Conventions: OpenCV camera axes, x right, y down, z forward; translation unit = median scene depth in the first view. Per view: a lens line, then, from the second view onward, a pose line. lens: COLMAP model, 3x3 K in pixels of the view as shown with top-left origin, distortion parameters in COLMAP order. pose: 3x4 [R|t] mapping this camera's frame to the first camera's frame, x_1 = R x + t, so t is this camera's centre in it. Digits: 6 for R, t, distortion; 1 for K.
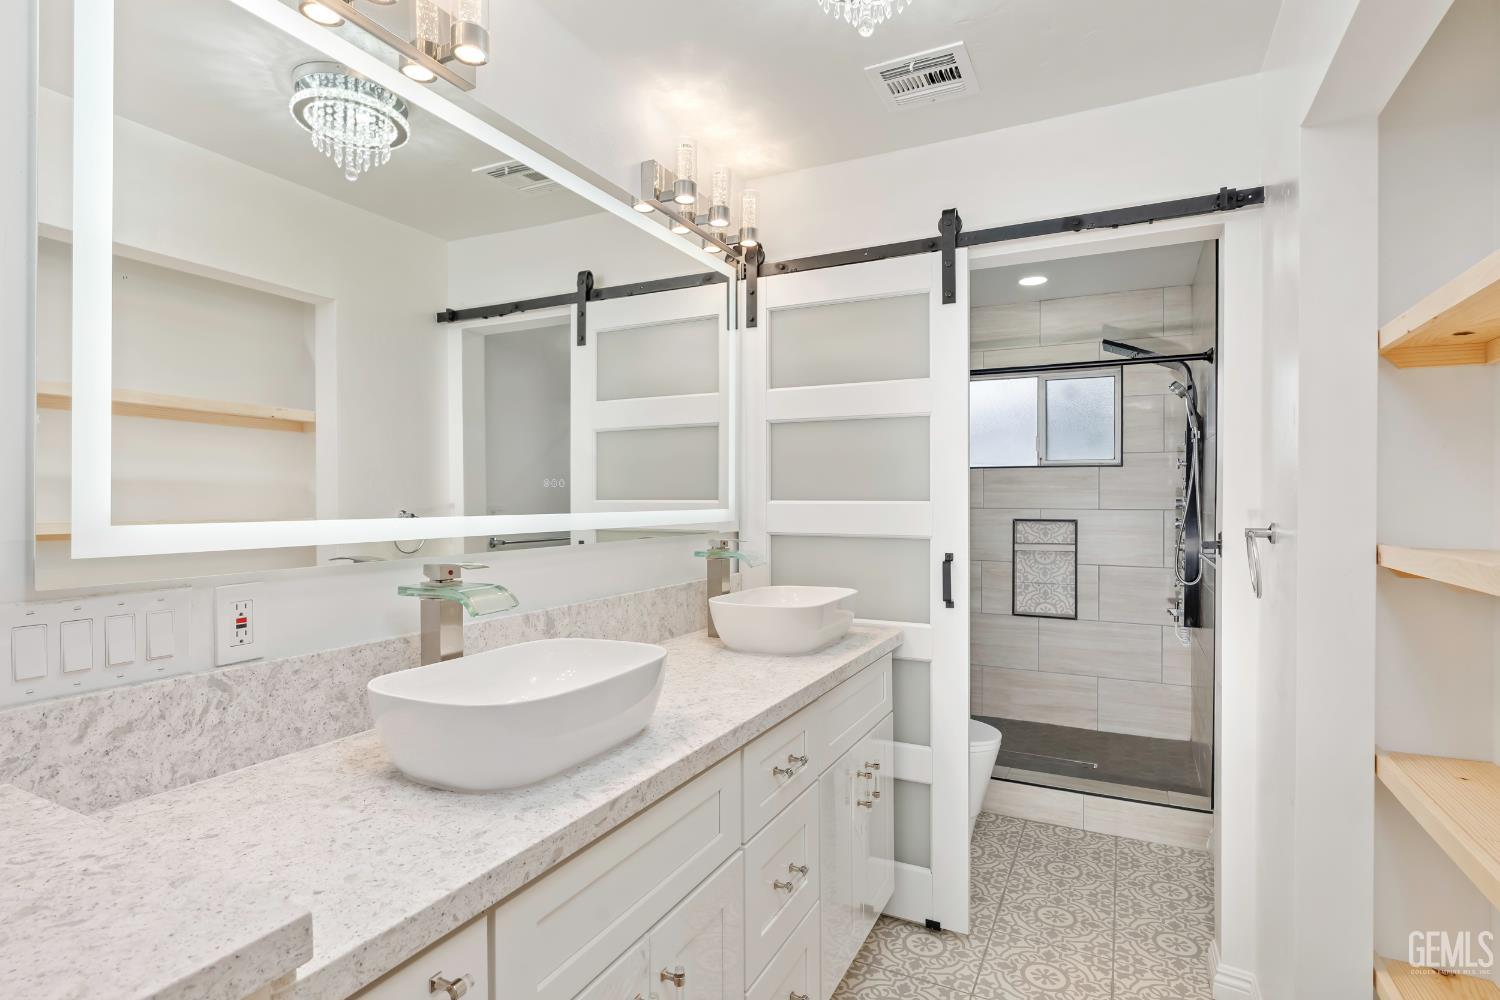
lens RADIAL K [[842.6, 0, 750.0], [0, 842.6, 500.0], [0, 0, 1]] dist [-0.030577, 0.009804]
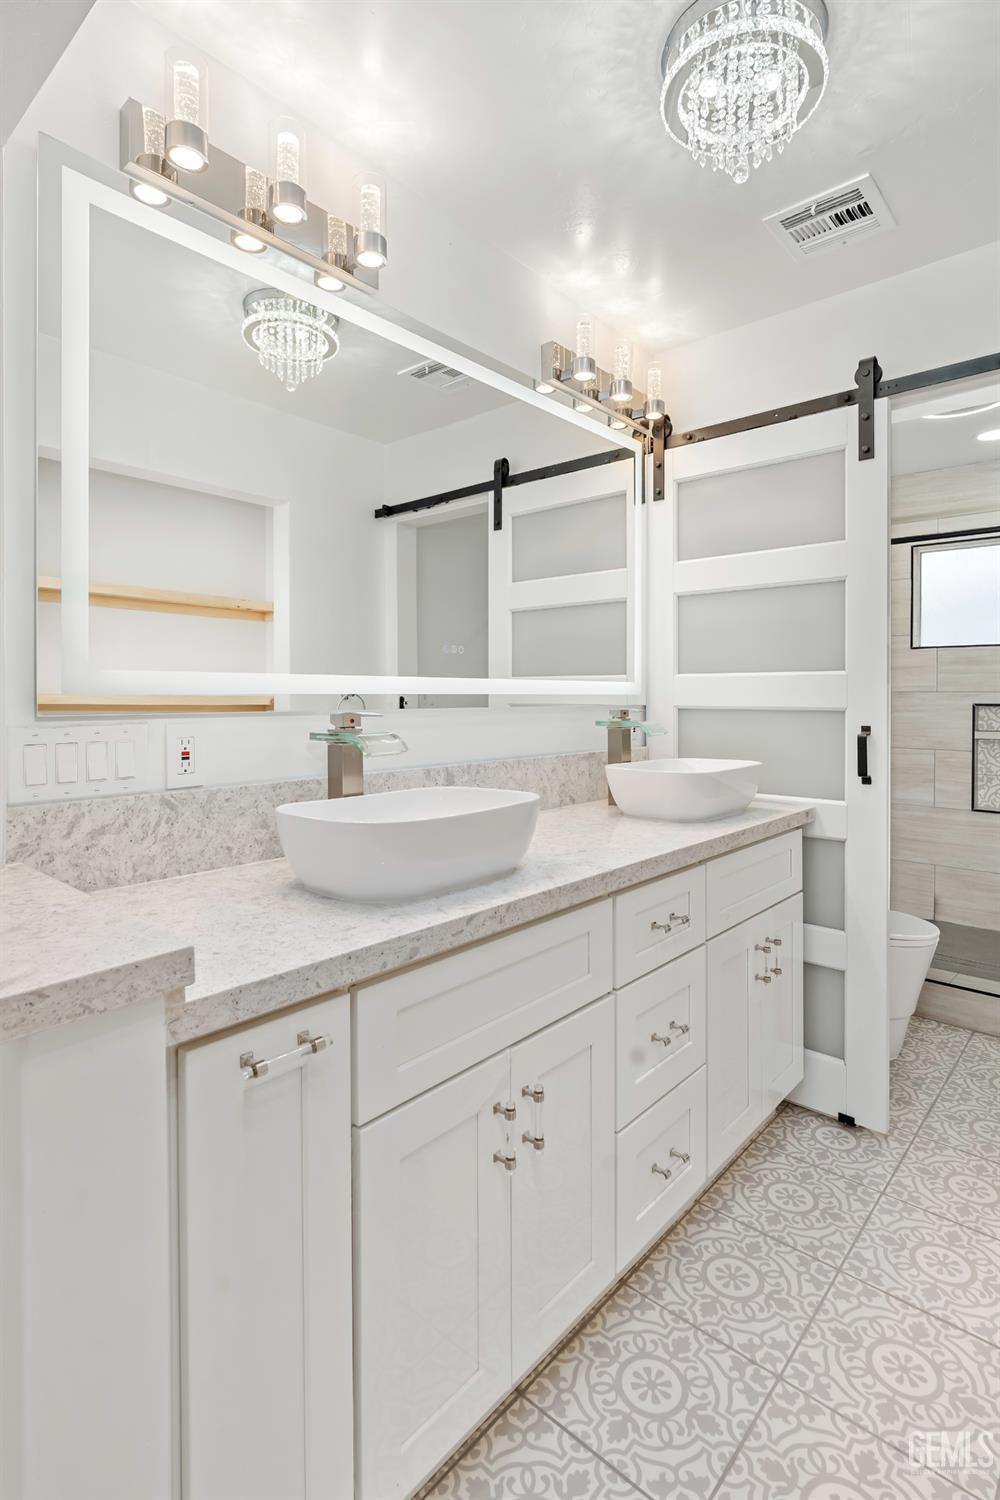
lens RADIAL K [[879.4, 0, 500.0], [0, 879.4, 750.0], [0, 0, 1]] dist [-0.040808, 0.019429]
pose [[0.955946, 0.009987, -0.293371, 0.141220], [-0.004718, 0.999815, 0.018663, 0.078981], [0.293503, -0.016457, 0.955816, -0.059393]]
